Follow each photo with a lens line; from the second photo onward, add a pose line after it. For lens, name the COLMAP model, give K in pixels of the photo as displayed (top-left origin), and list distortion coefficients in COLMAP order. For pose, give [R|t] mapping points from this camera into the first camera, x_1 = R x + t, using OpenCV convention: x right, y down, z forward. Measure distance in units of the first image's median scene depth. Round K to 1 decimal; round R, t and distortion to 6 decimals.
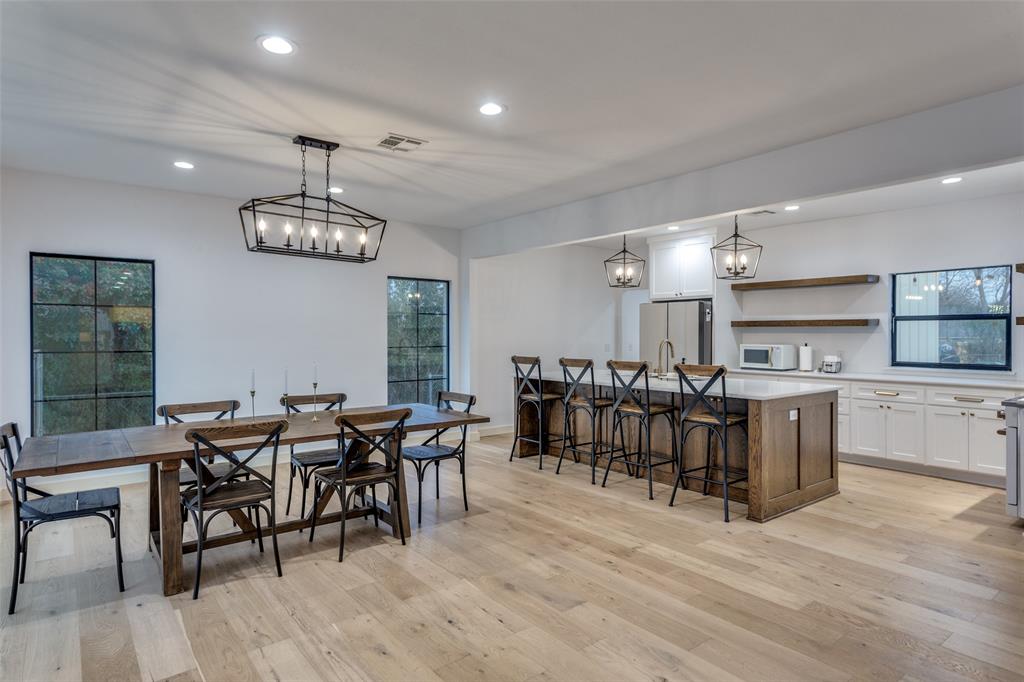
lens RADIAL K [[570.5, 0, 512.0], [0, 570.5, 341.0], [0, 0, 1]] dist [0.001182, 0.000562]
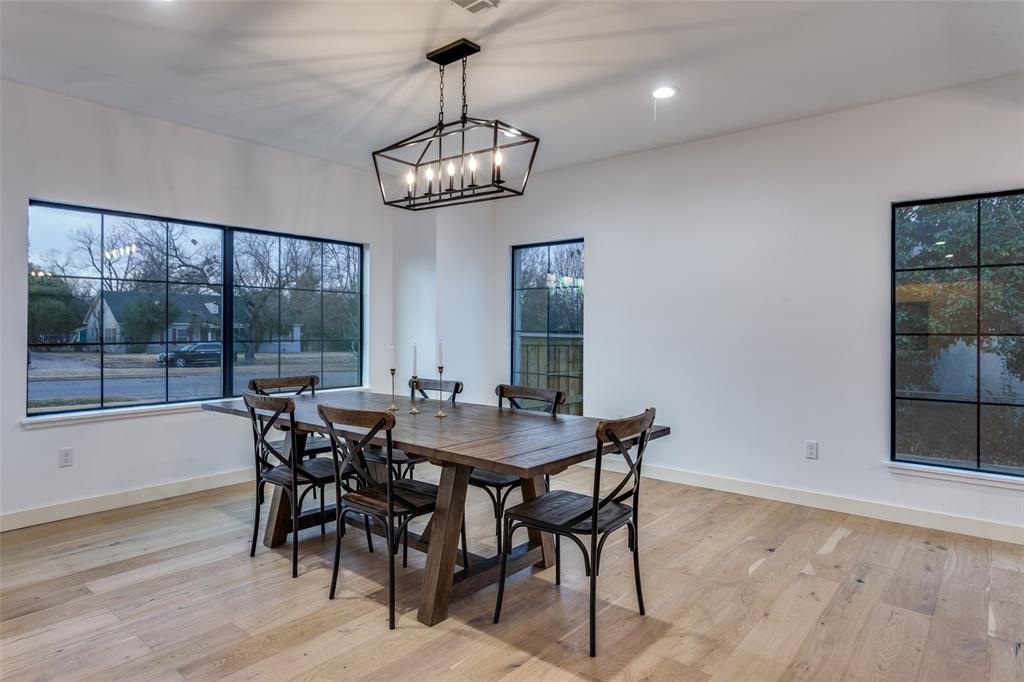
lens RADIAL K [[586.1, 0, 511.3], [0, 586.1, 328.2], [0, 0, 1]] dist [0.000929, -0.000060]
pose [[0.206424, -0.000721, -0.978462, 0.465962], [-0.015327, 0.999875, -0.003970, 0.025576], [0.978343, 0.015816, 0.206387, 0.974038]]
